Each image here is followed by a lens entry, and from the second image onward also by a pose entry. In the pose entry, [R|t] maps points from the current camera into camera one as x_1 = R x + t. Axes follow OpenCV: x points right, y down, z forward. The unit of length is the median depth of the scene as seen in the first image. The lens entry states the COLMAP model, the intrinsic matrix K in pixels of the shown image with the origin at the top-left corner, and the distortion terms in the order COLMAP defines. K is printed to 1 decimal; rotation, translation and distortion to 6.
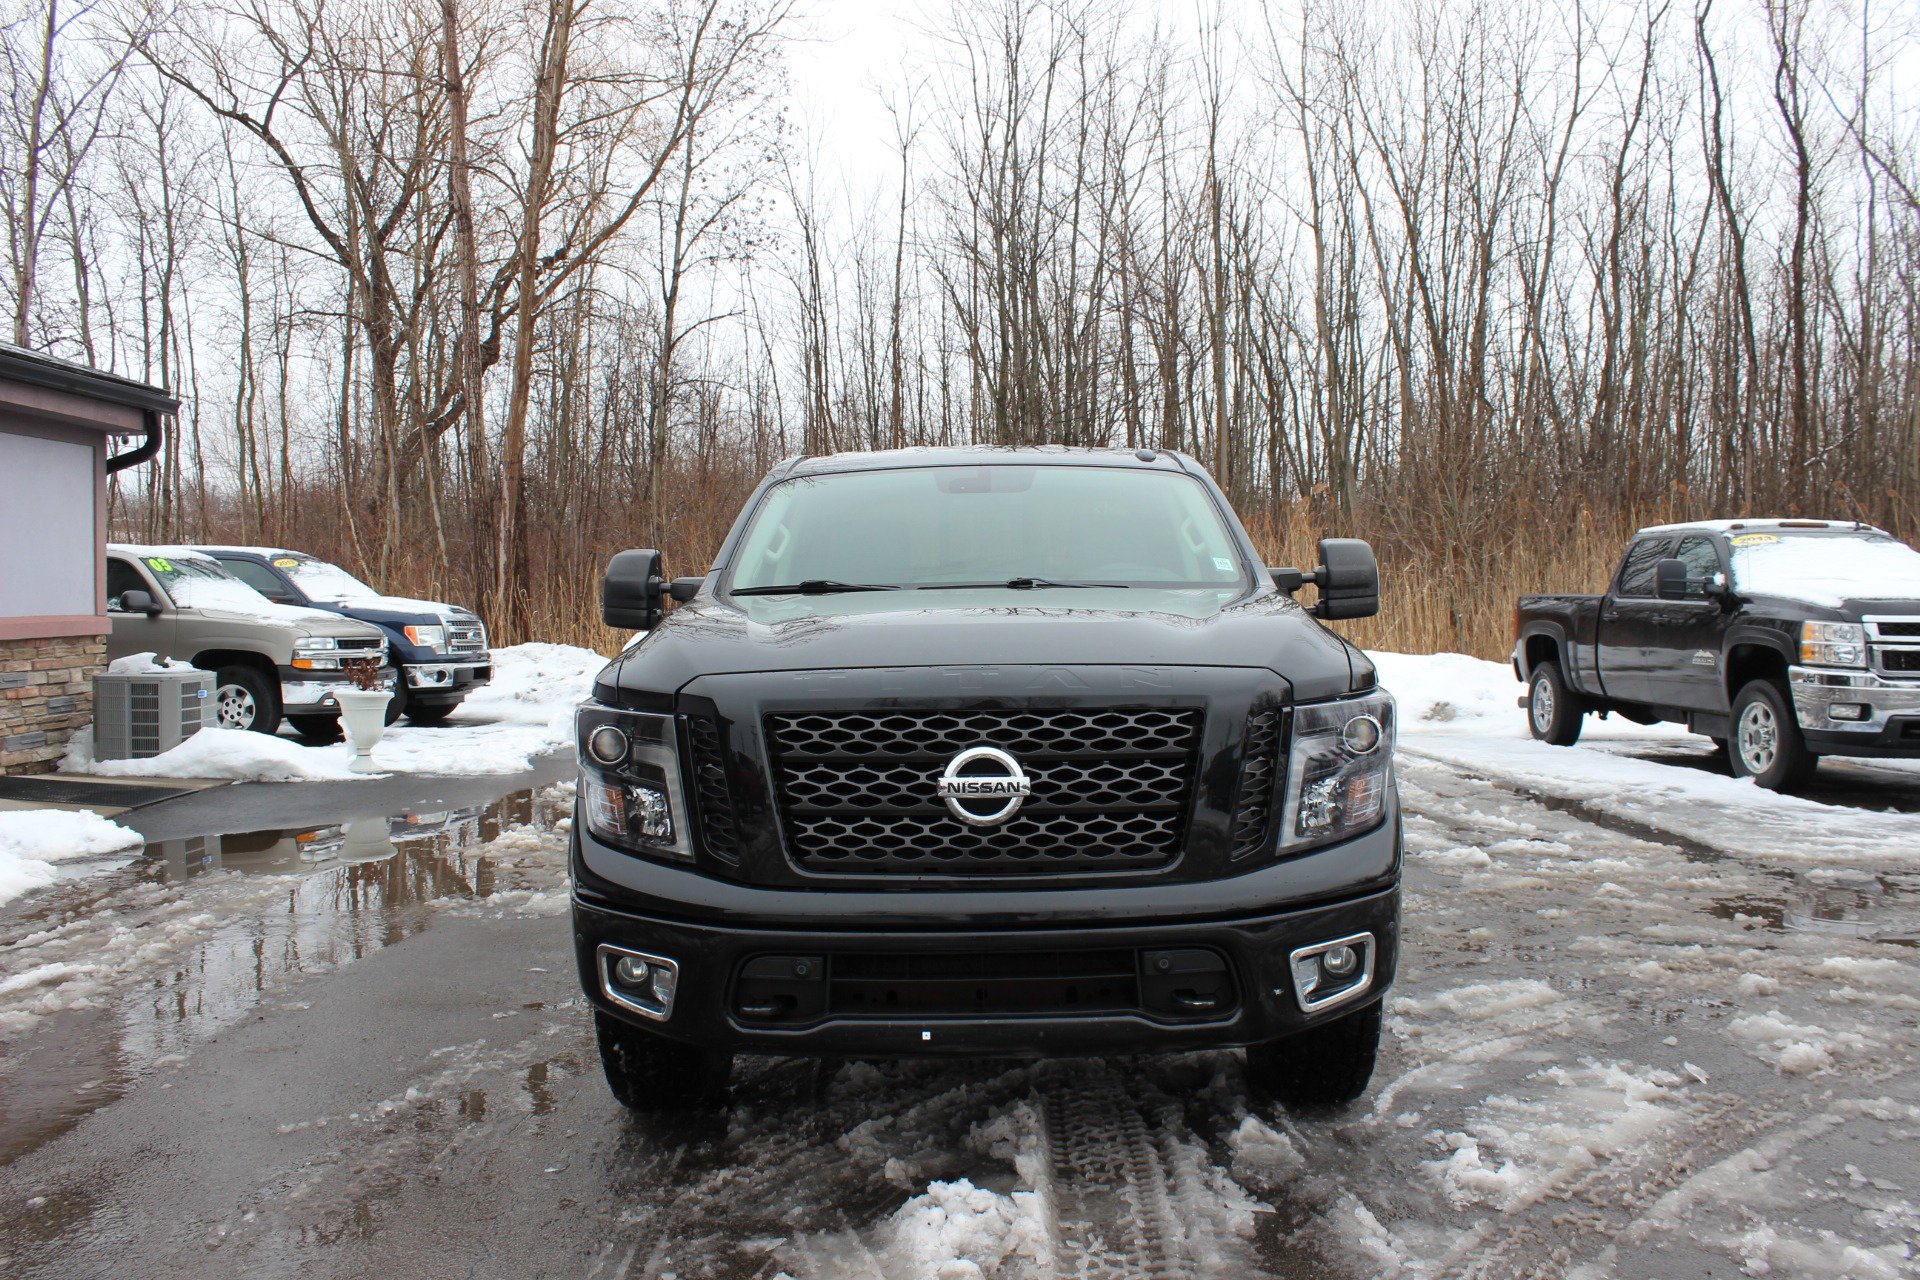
lens RADIAL K [[1598.7, 0, 959.9], [0, 1598.7, 653.0], [0, 0, 1]] dist [-0.162335, 0.140143]
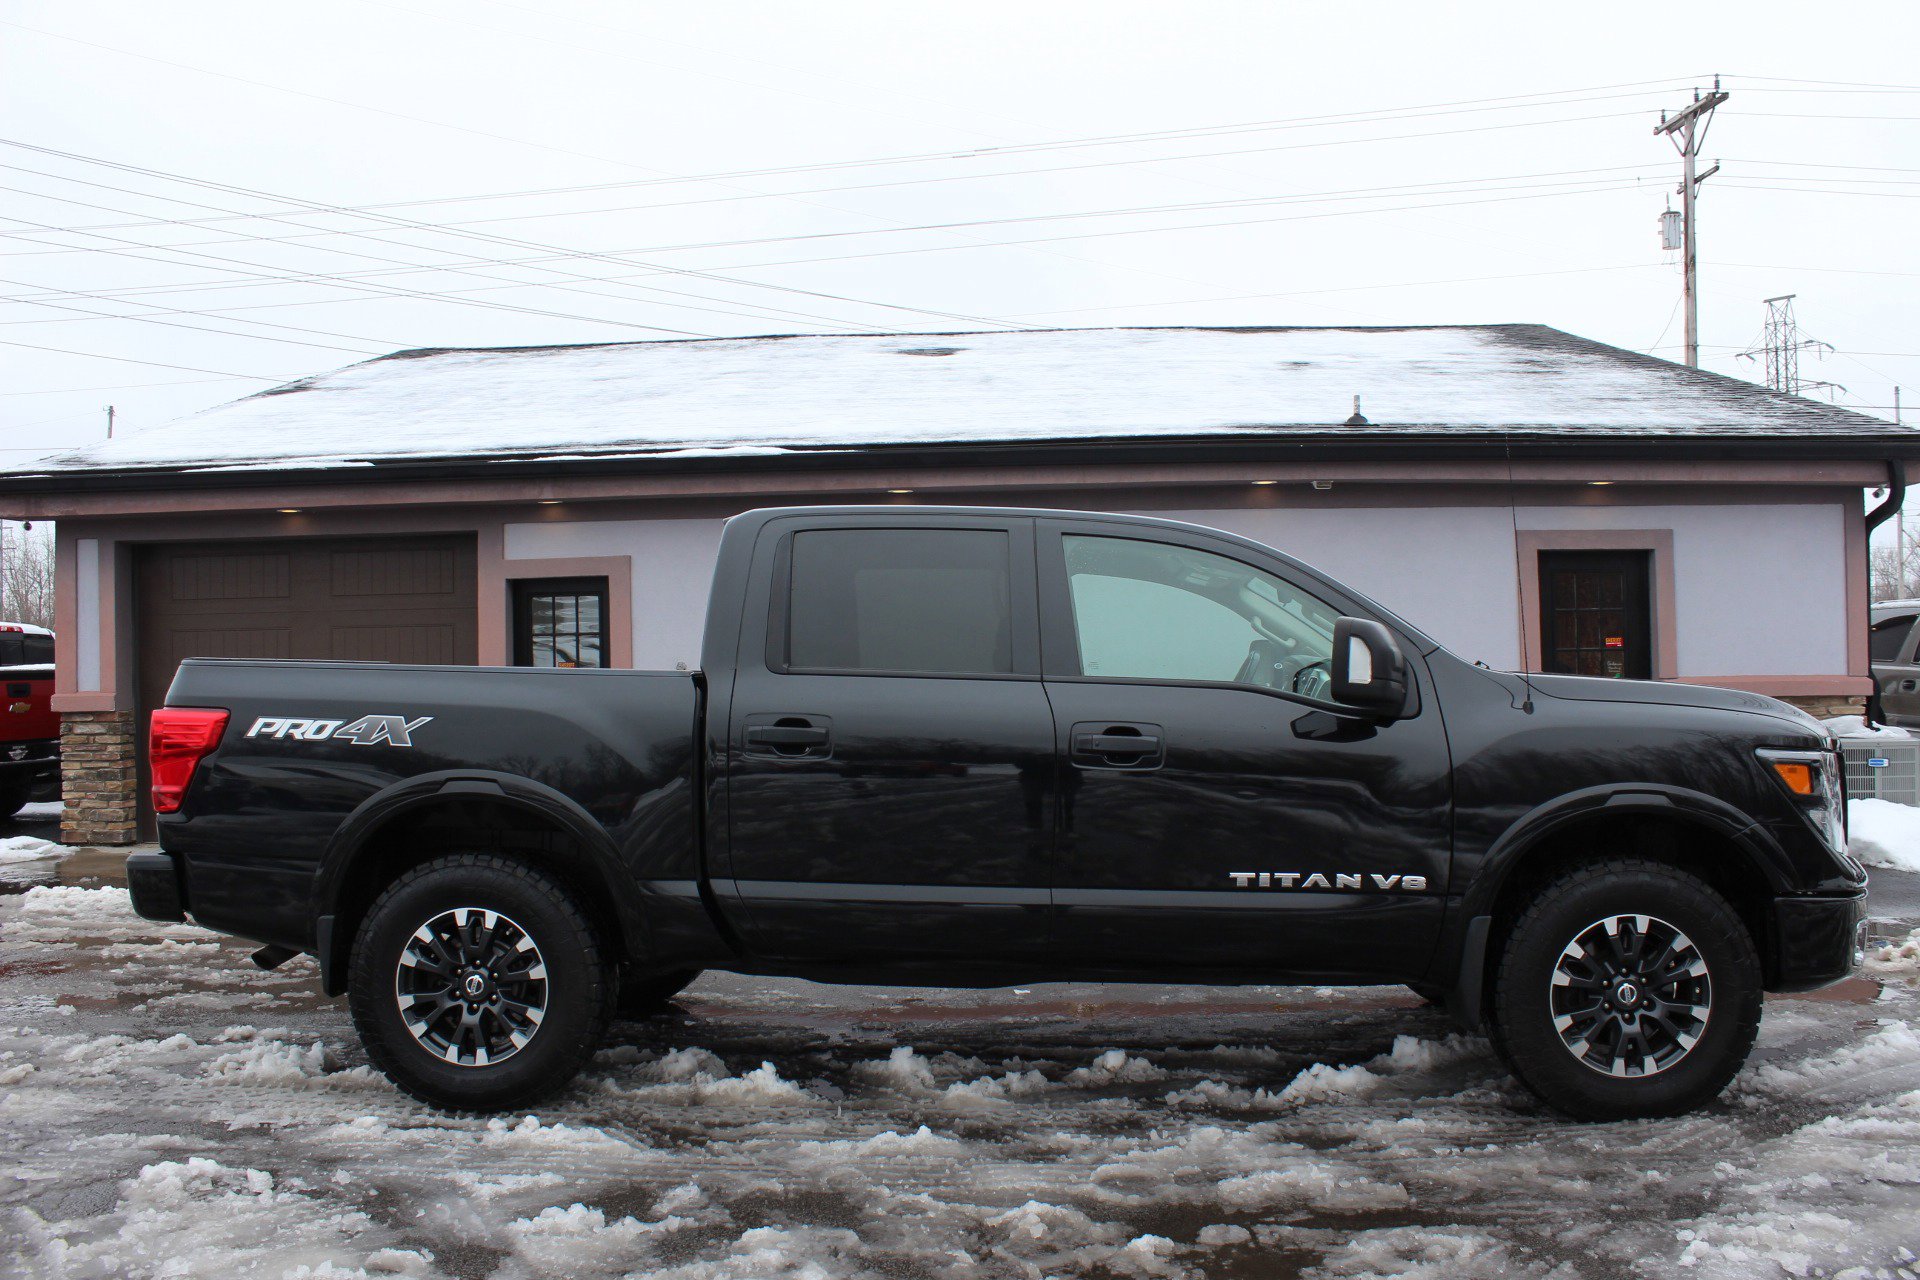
lens RADIAL K [[1598.7, 0, 974.1], [0, 1598.7, 664.9], [0, 0, 1]] dist [-0.162335, 0.140143]
pose [[-0.026064, 0.006463, -0.999639, 0.339429], [-0.028308, 0.999573, 0.007201, -0.017989], [0.999259, 0.028486, -0.025870, 0.370713]]
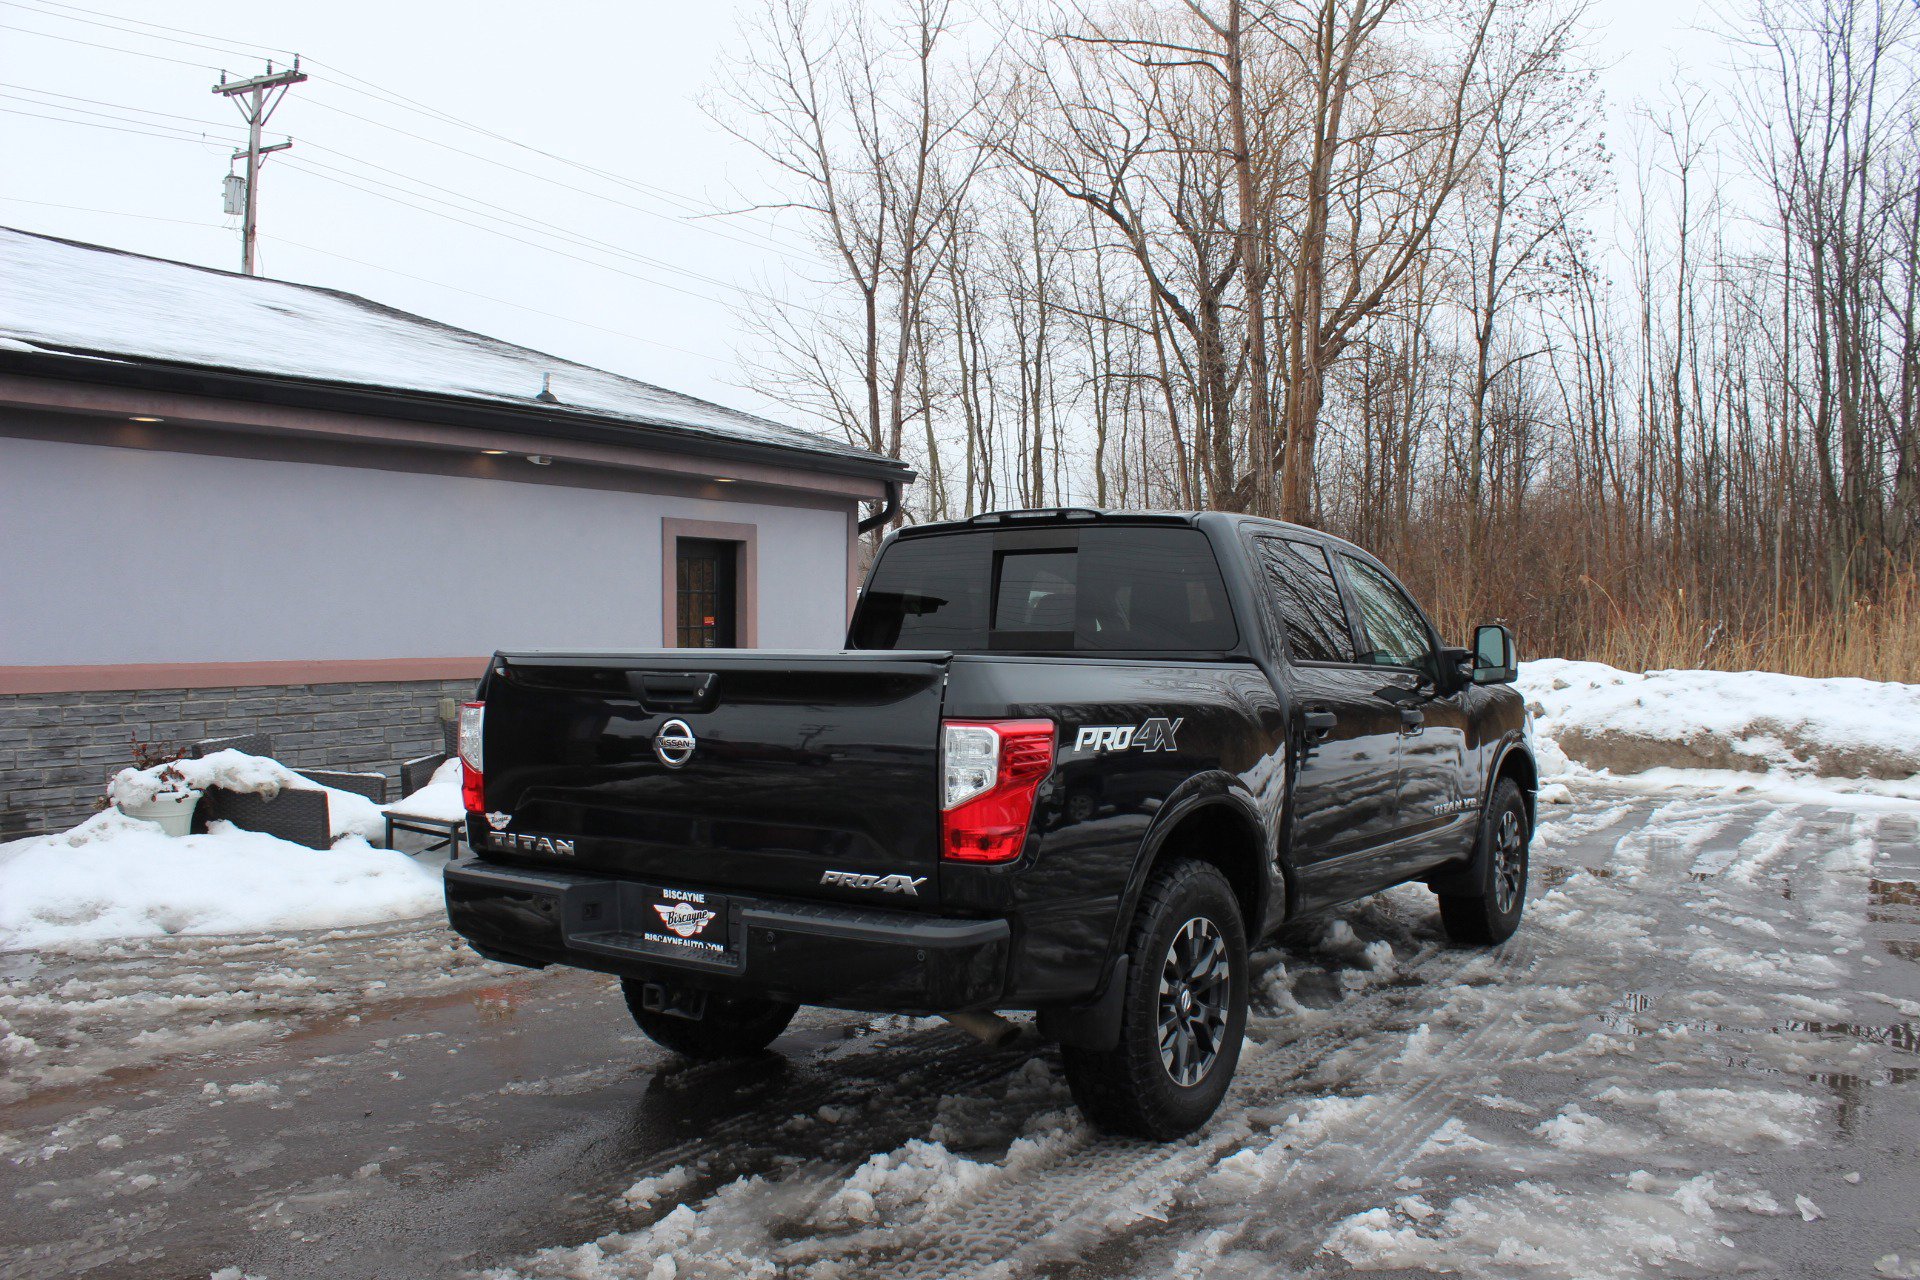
lens RADIAL K [[1598.7, 0, 965.2], [0, 1598.7, 652.4], [0, 0, 1]] dist [-0.162335, 0.140143]
pose [[0.846373, 0.020989, -0.532176, 0.149992], [-0.031706, 0.999437, -0.011007, -0.009680], [0.531645, 0.026189, 0.846562, -0.014662]]
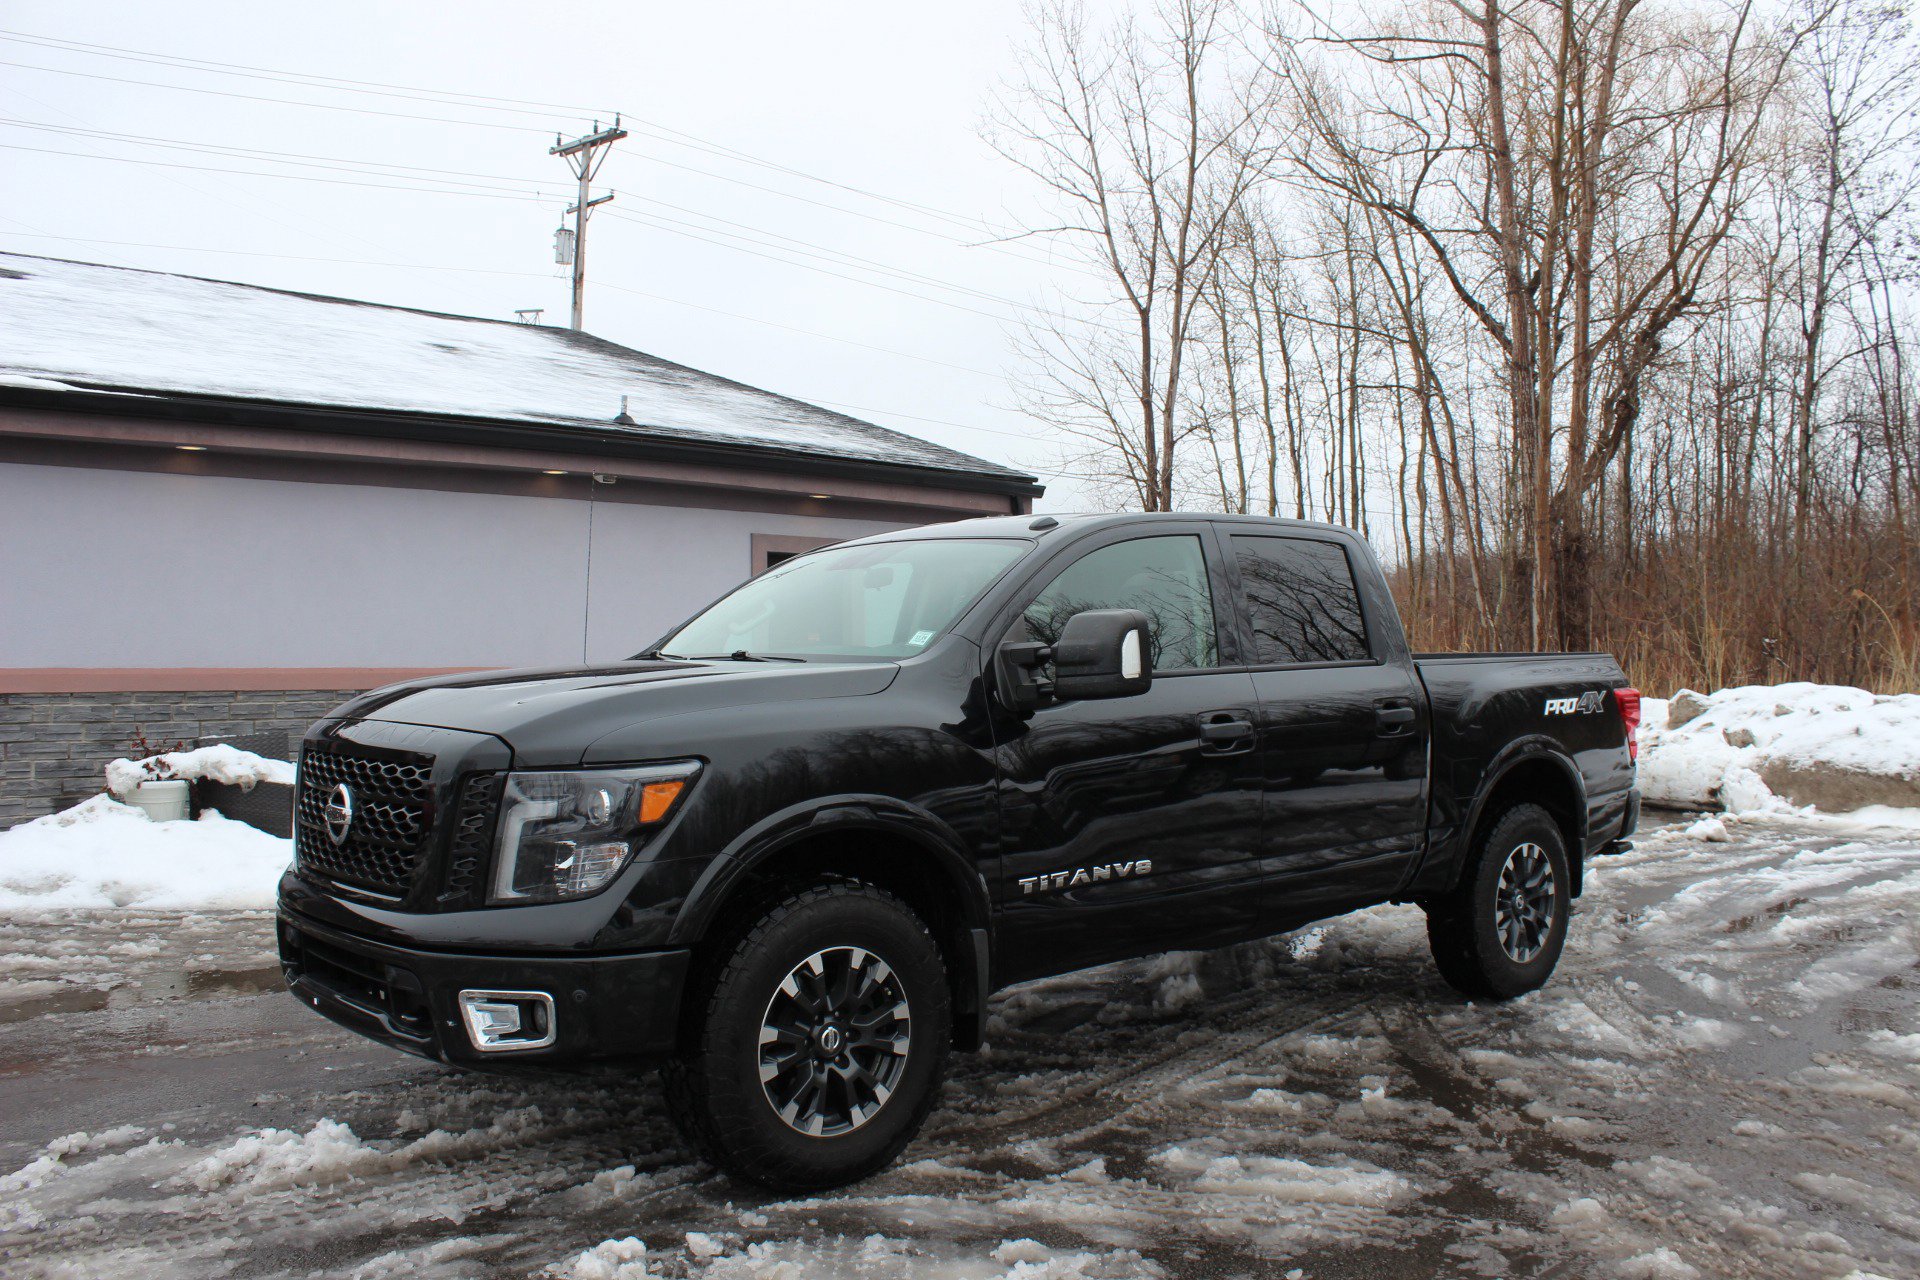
lens RADIAL K [[1598.7, 0, 966.6], [0, 1598.7, 644.6], [0, 0, 1]] dist [-0.162335, 0.140143]
pose [[0.685249, 0.010302, -0.728236, 0.274603], [-0.040892, 0.998867, -0.024348, -0.009111], [0.727160, 0.046464, 0.684894, 0.108204]]
